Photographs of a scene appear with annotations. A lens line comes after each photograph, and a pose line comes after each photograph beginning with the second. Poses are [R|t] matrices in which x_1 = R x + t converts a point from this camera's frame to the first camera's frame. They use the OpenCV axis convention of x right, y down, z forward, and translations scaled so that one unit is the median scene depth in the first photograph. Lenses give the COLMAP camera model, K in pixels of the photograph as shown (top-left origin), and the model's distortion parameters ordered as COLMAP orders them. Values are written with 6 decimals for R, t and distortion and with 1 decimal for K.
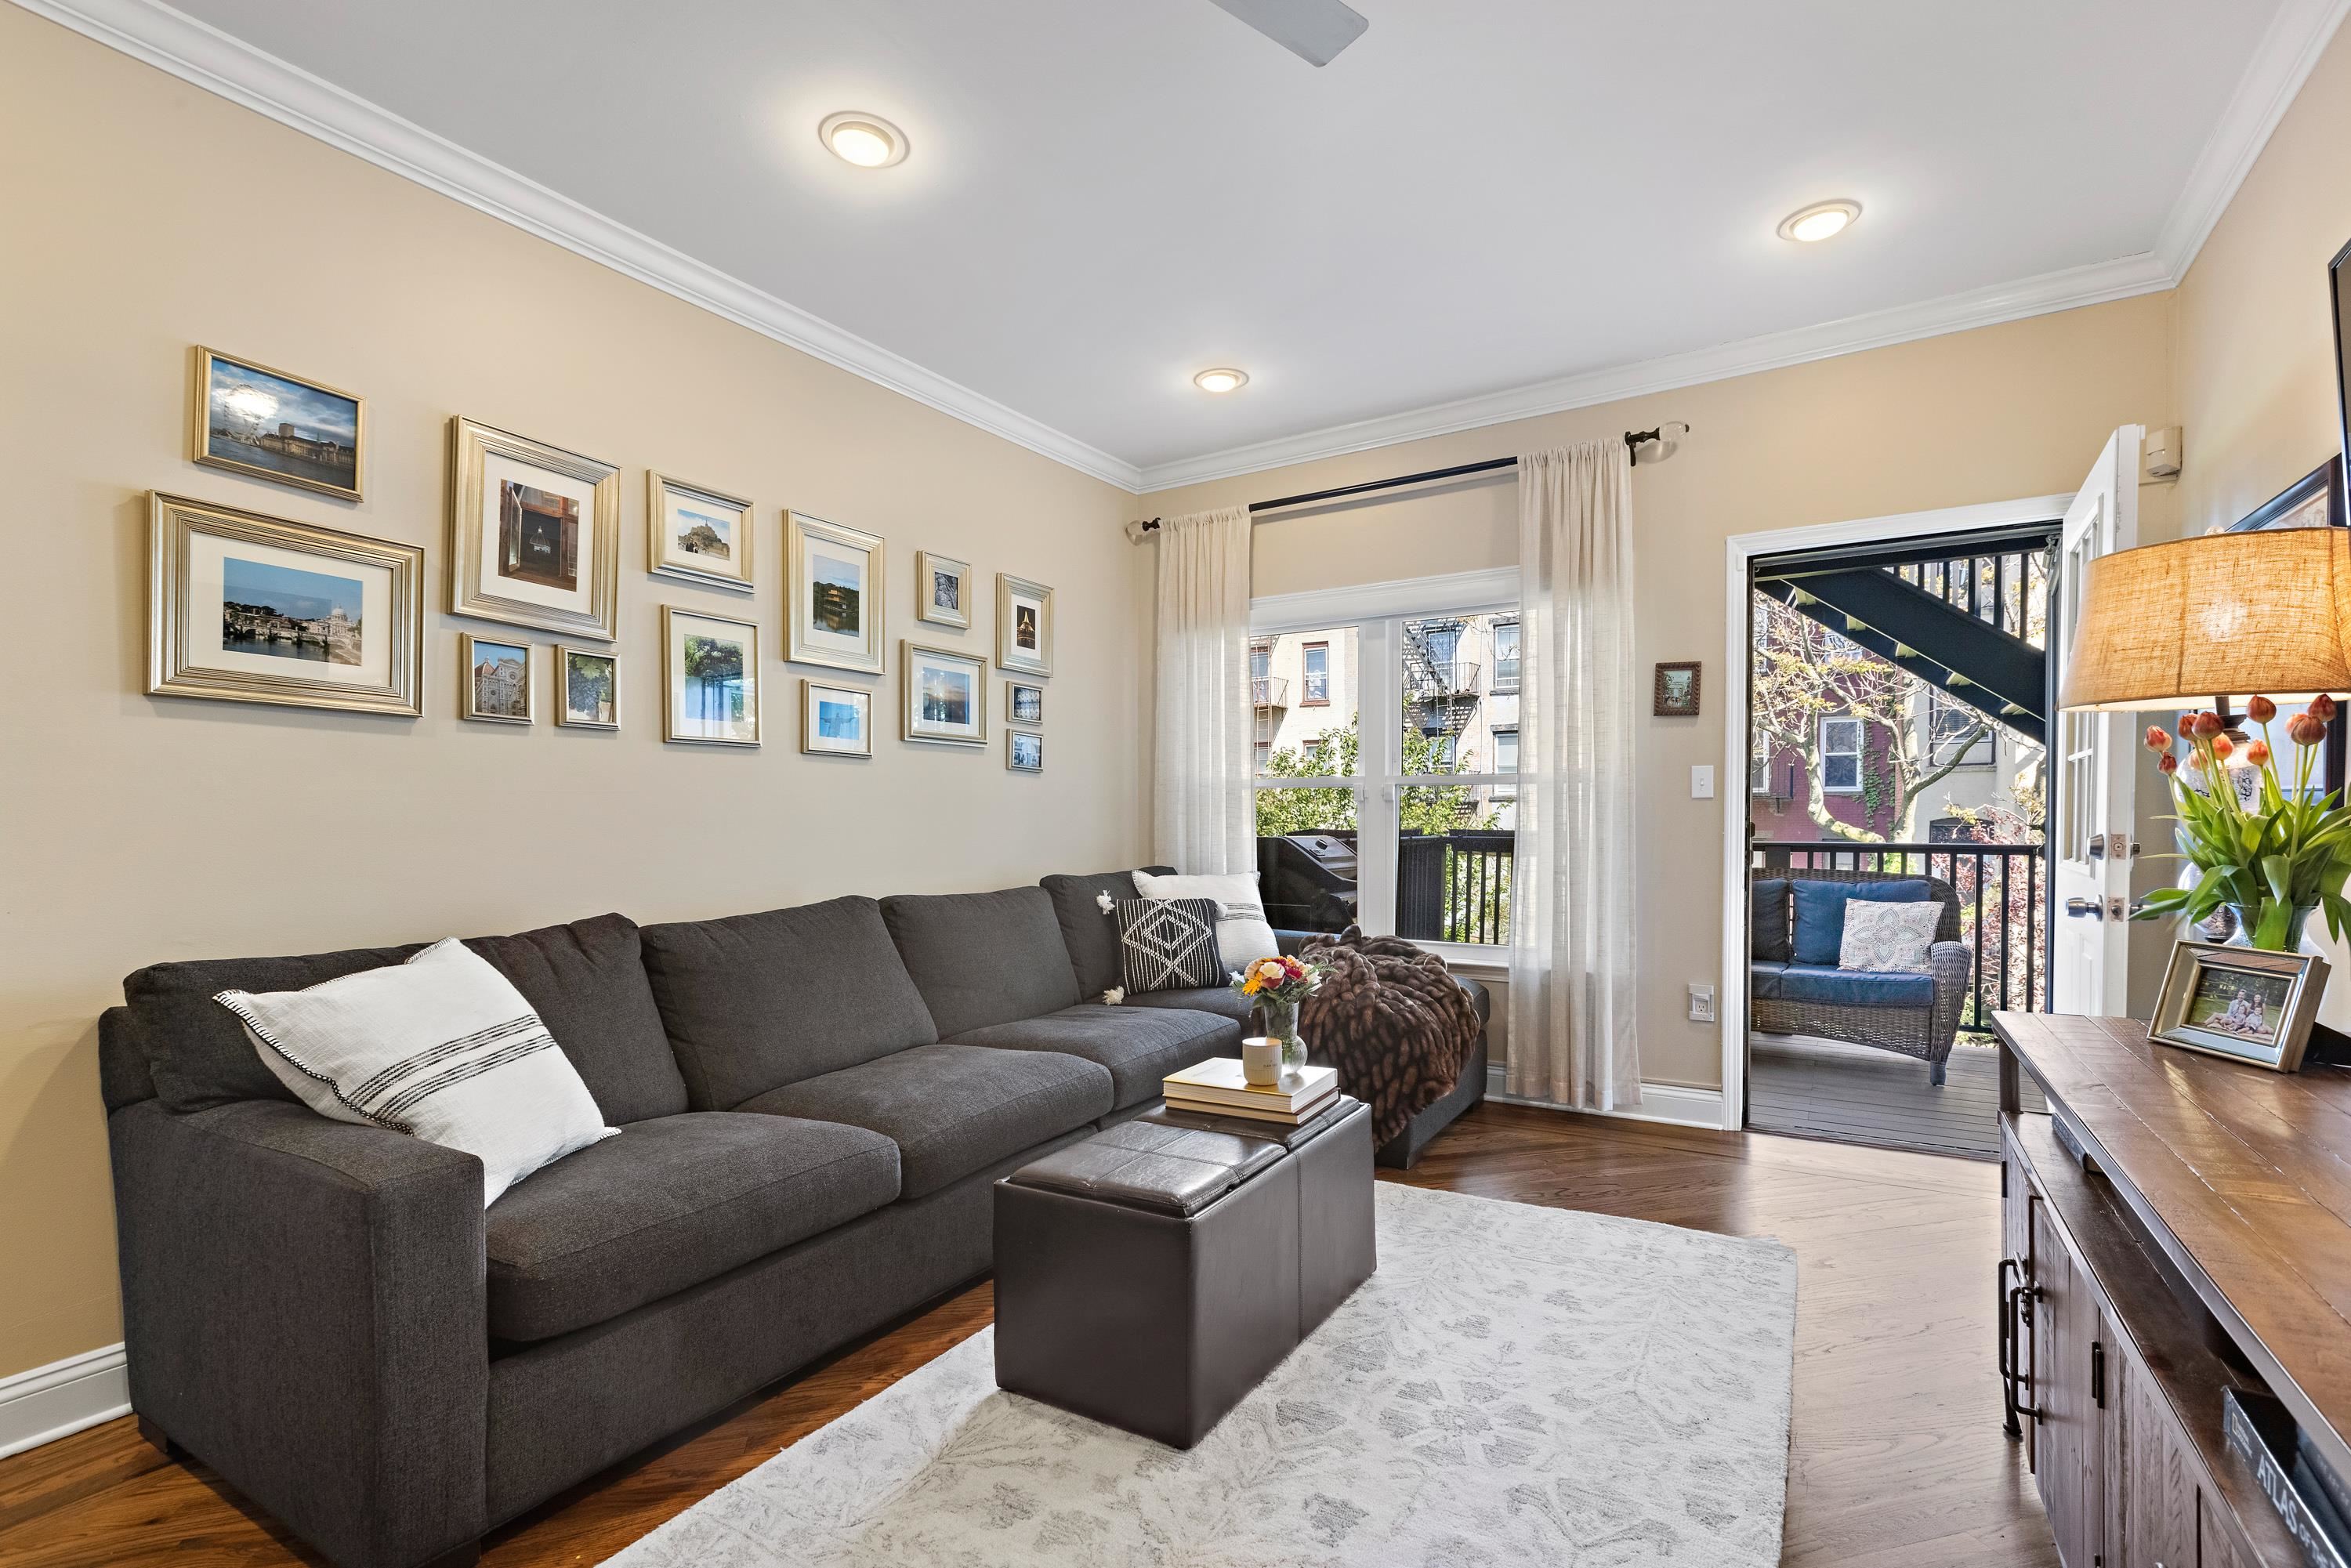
lens RADIAL K [[1062.0, 0, 1215.9], [0, 1062.0, 823.4], [0, 0, 1]] dist [0.003045, -0.001343]
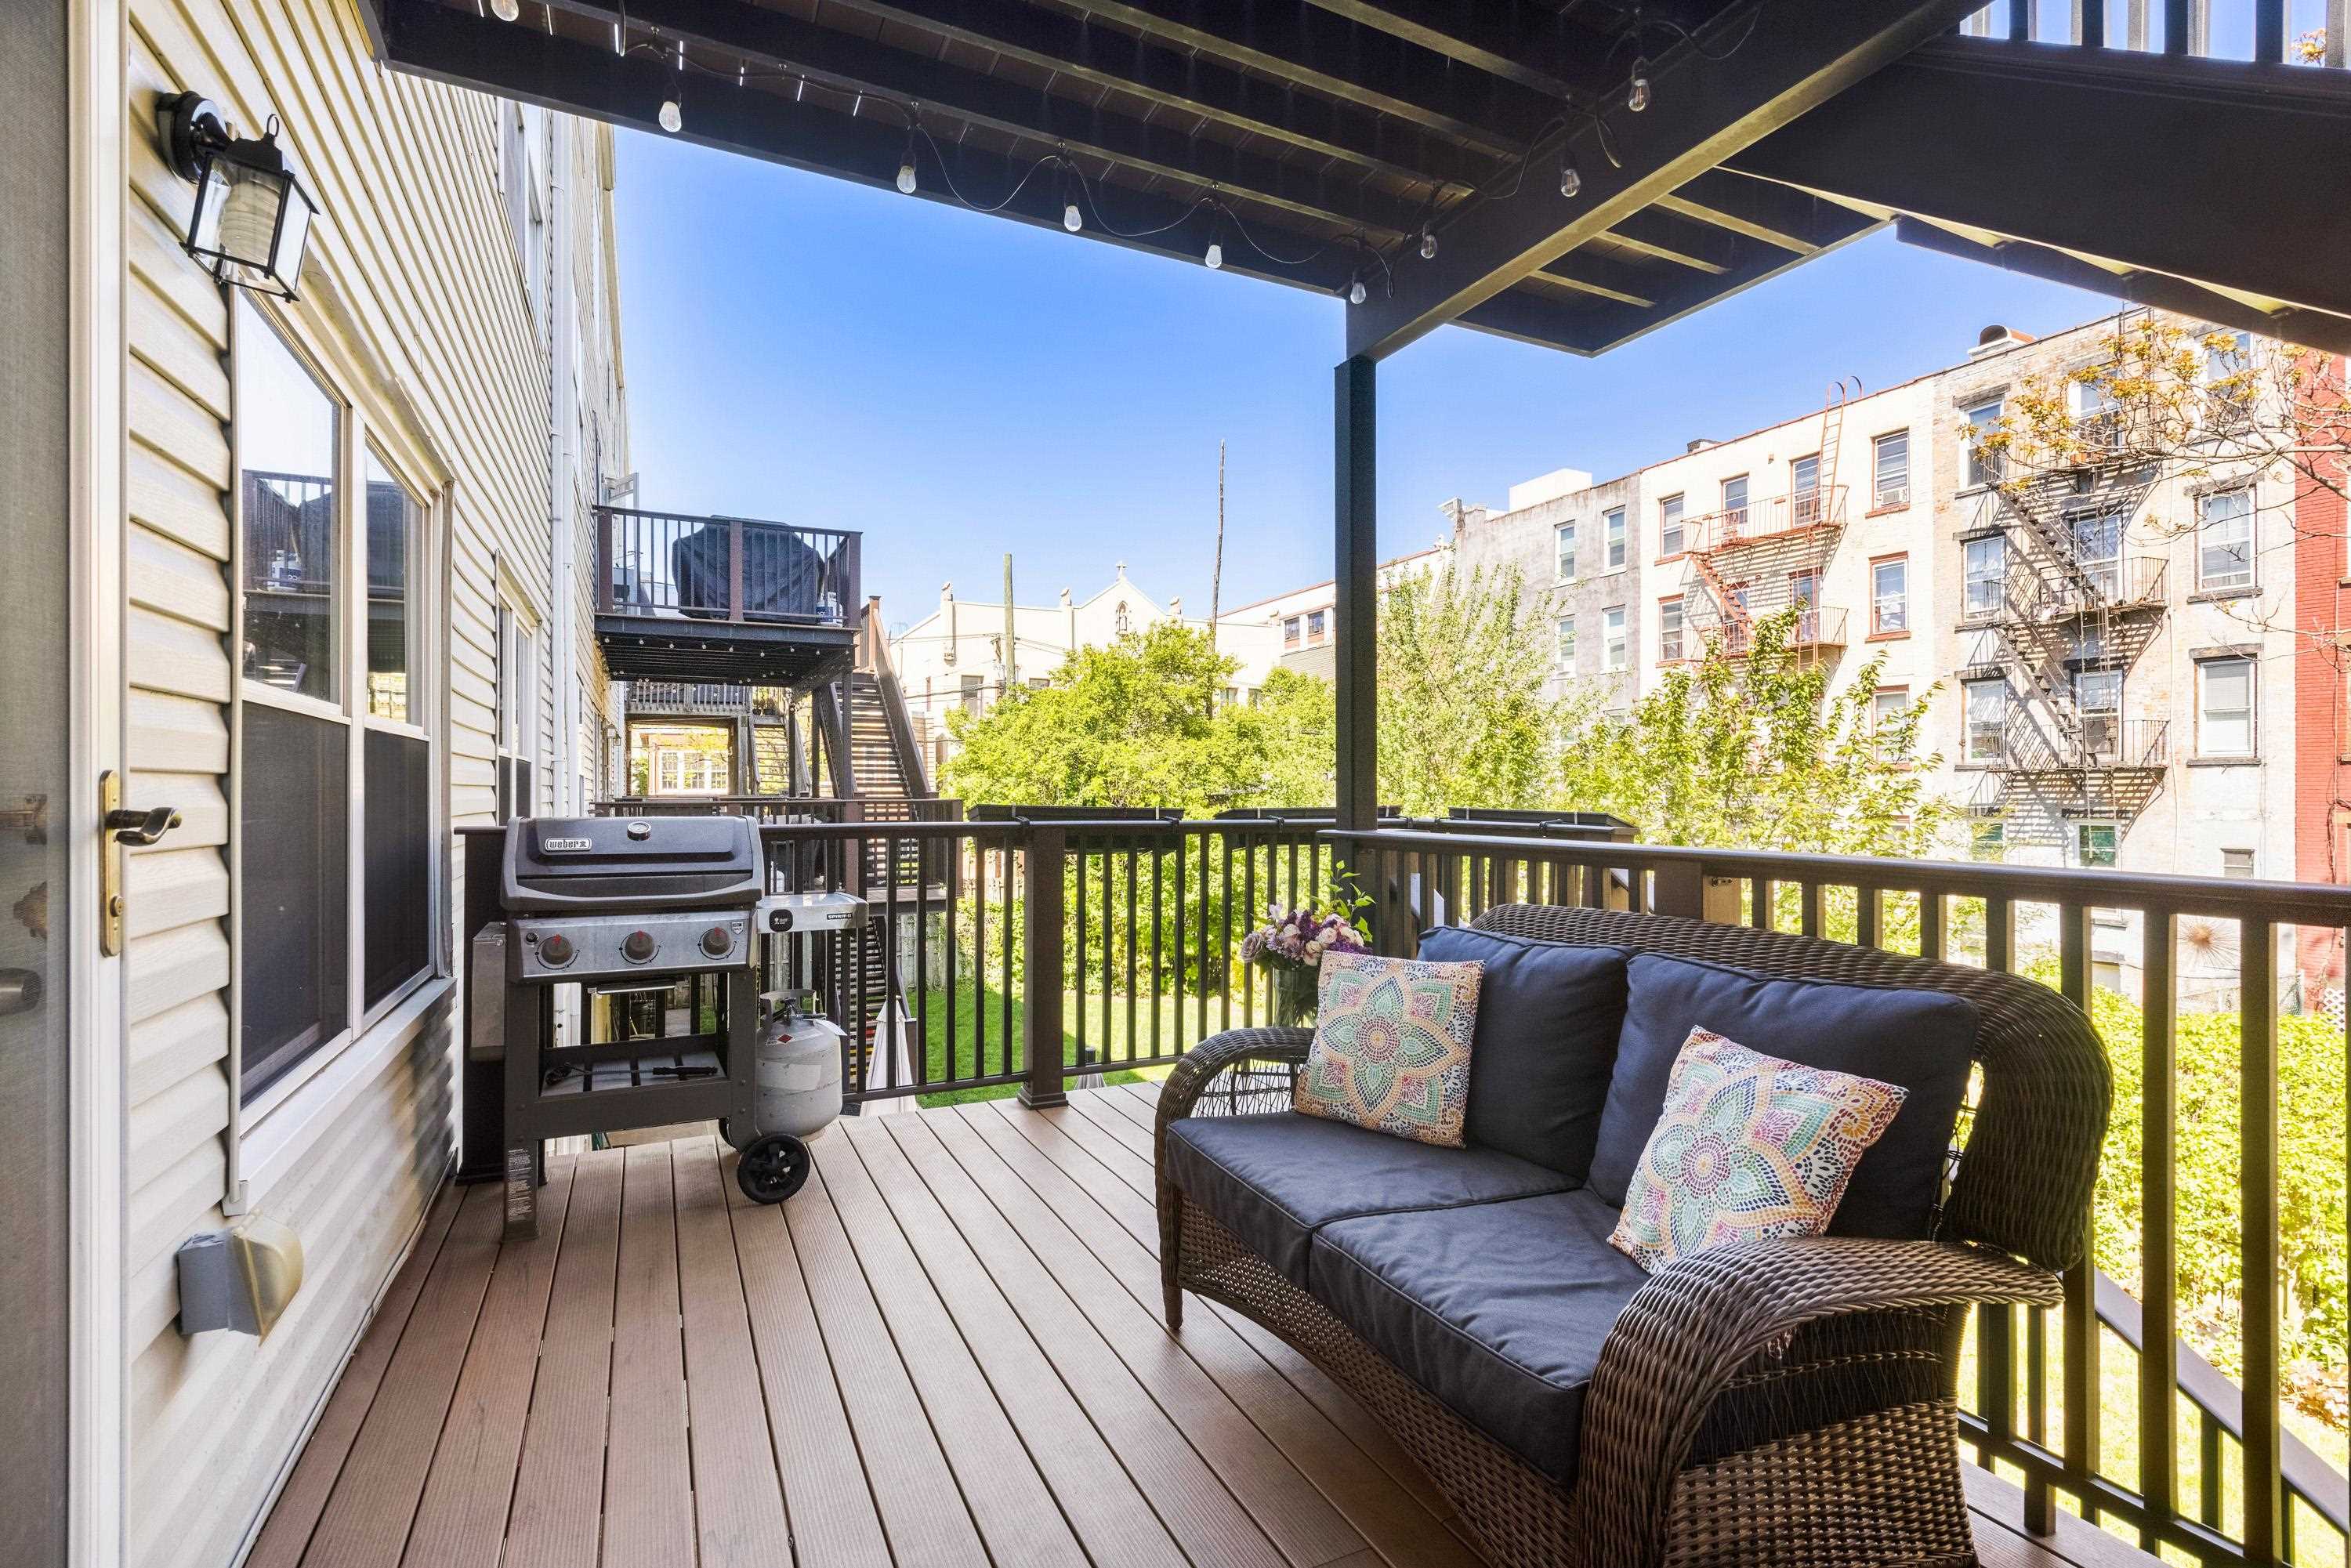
lens RADIAL K [[1062.0, 0, 1174.1], [0, 1062.0, 800.2], [0, 0, 1]] dist [0.003045, -0.001343]
pose [[0.825113, 0.009227, -0.564892, 0.181376], [-0.006125, 0.999954, 0.007386, -0.000805], [0.564934, -0.002634, 0.825132, 0.171409]]
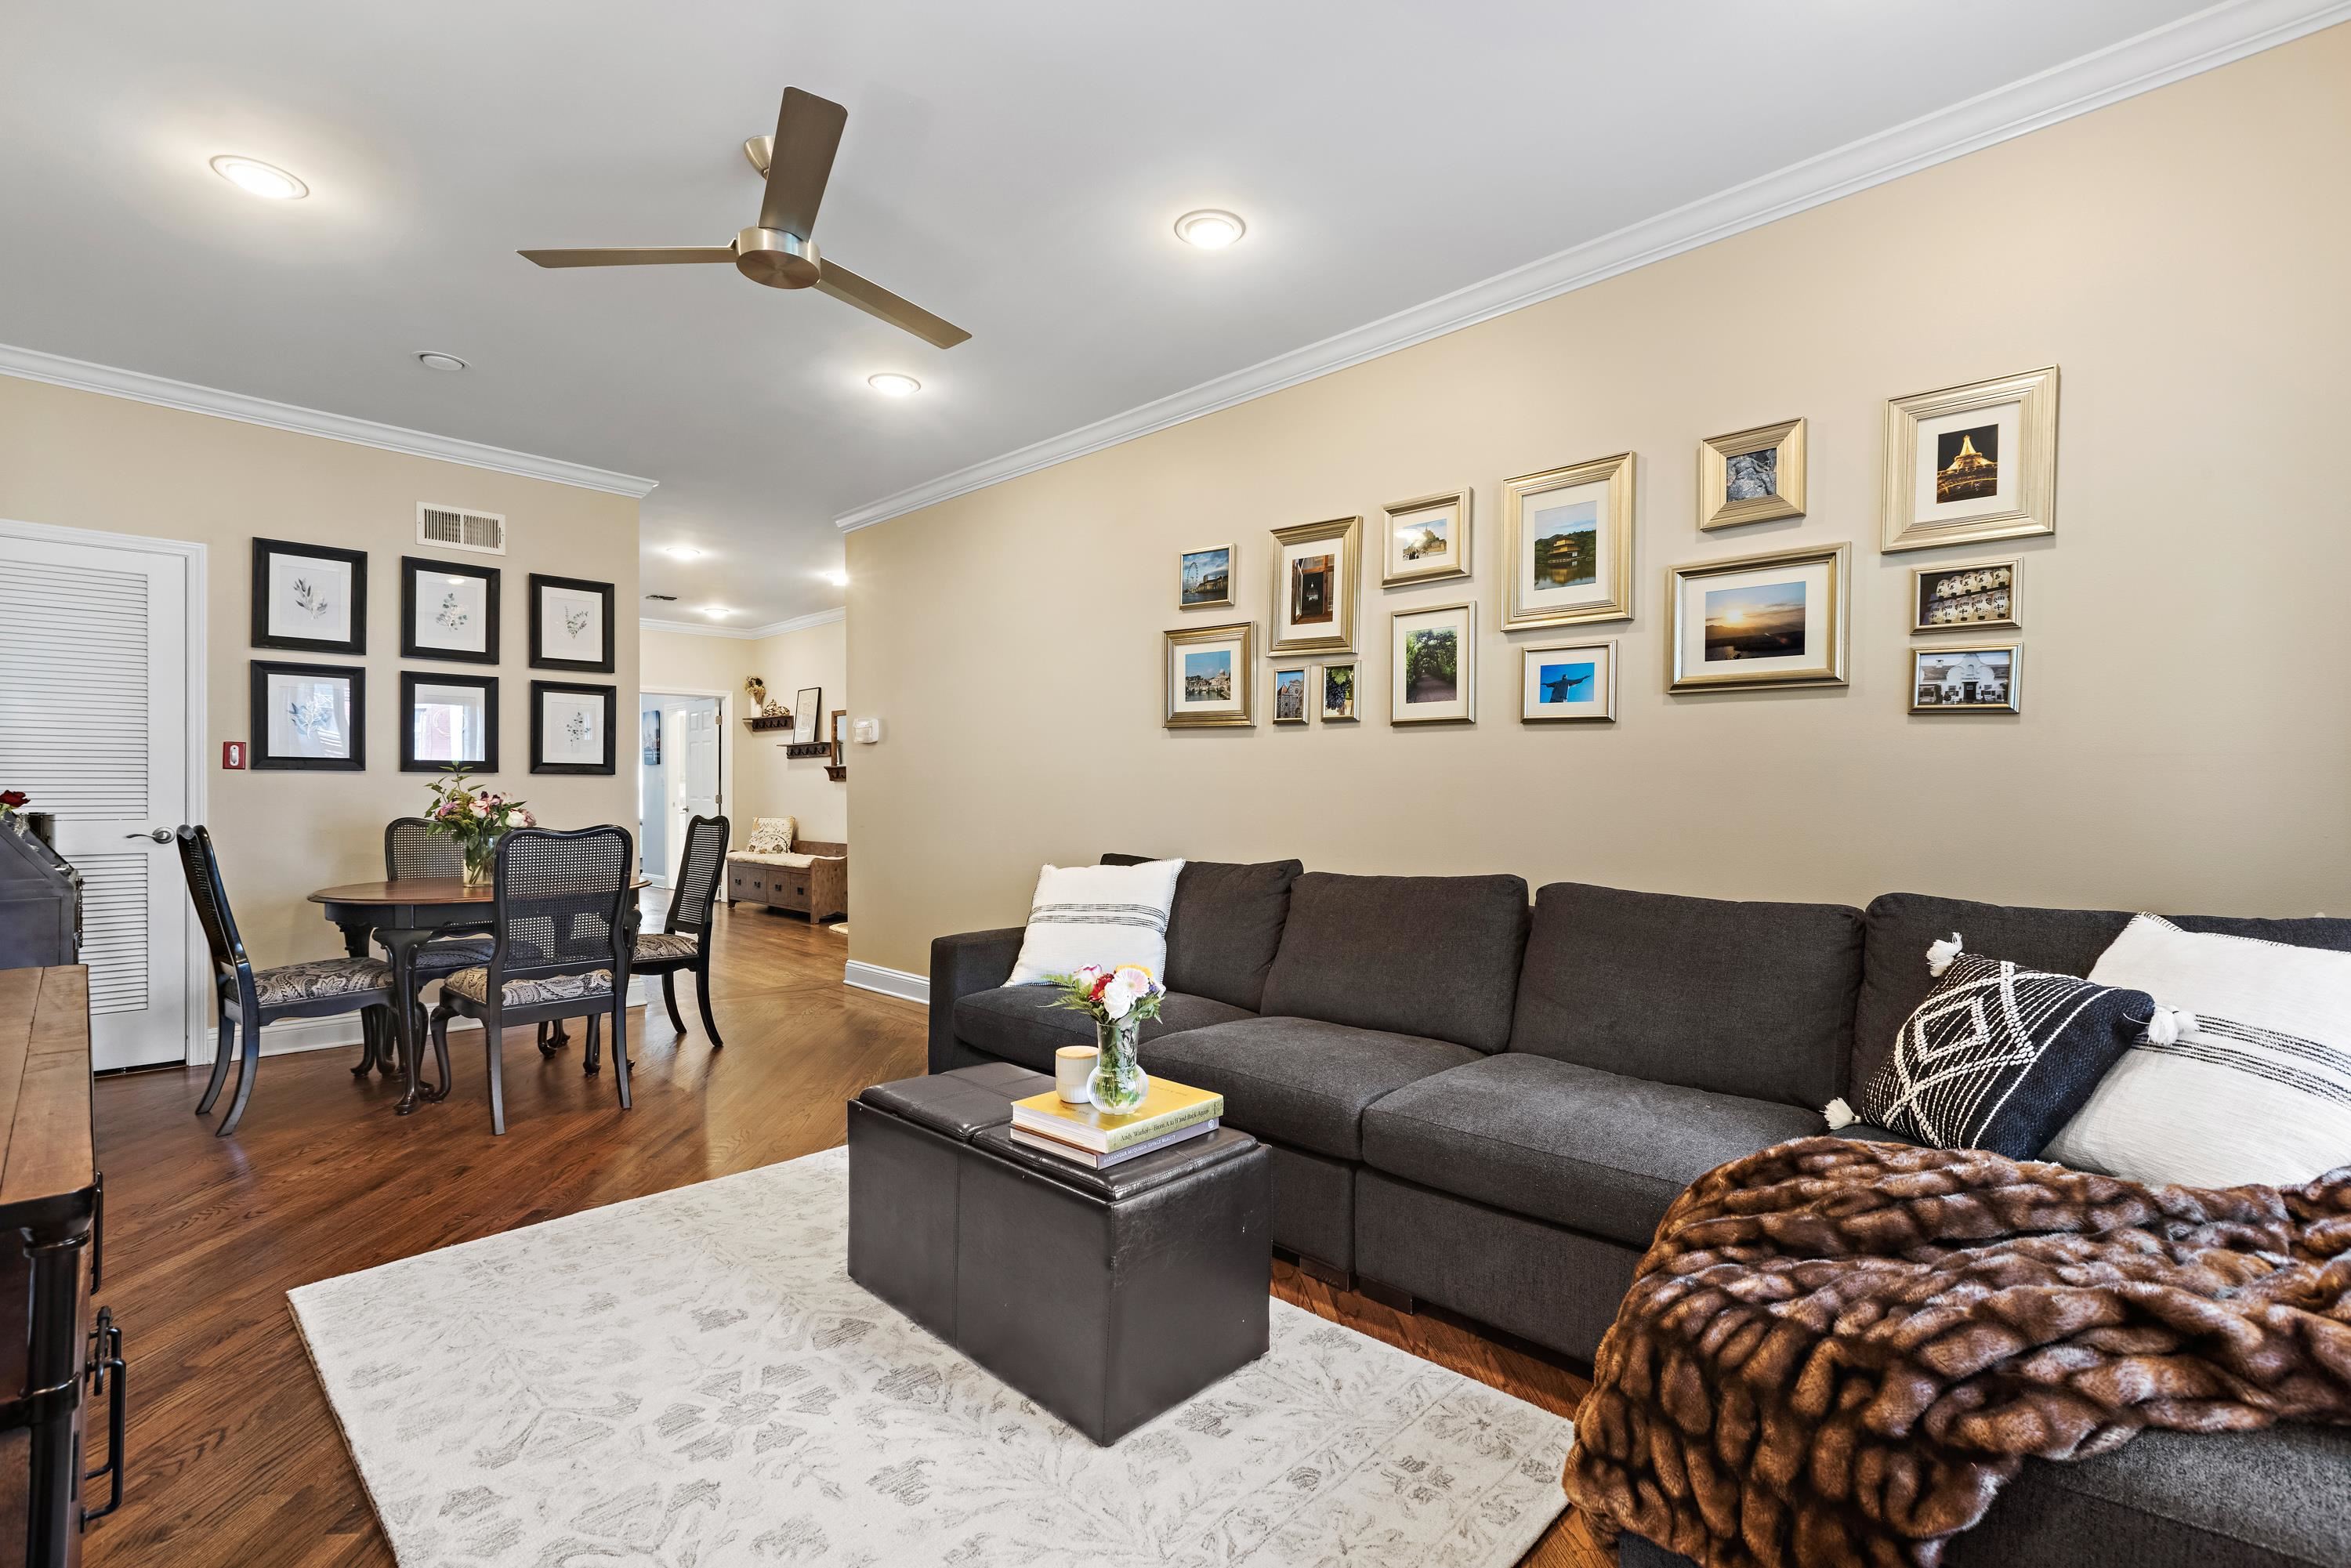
lens RADIAL K [[1062.0, 0, 1178.1], [0, 1062.0, 788.8], [0, 0, 1]] dist [0.003045, -0.001343]
pose [[-0.242892, 0.012493, -0.969973, 0.763095], [-0.005595, 0.999882, 0.014280, -0.023000], [0.970037, 0.008895, -0.242794, 1.139710]]
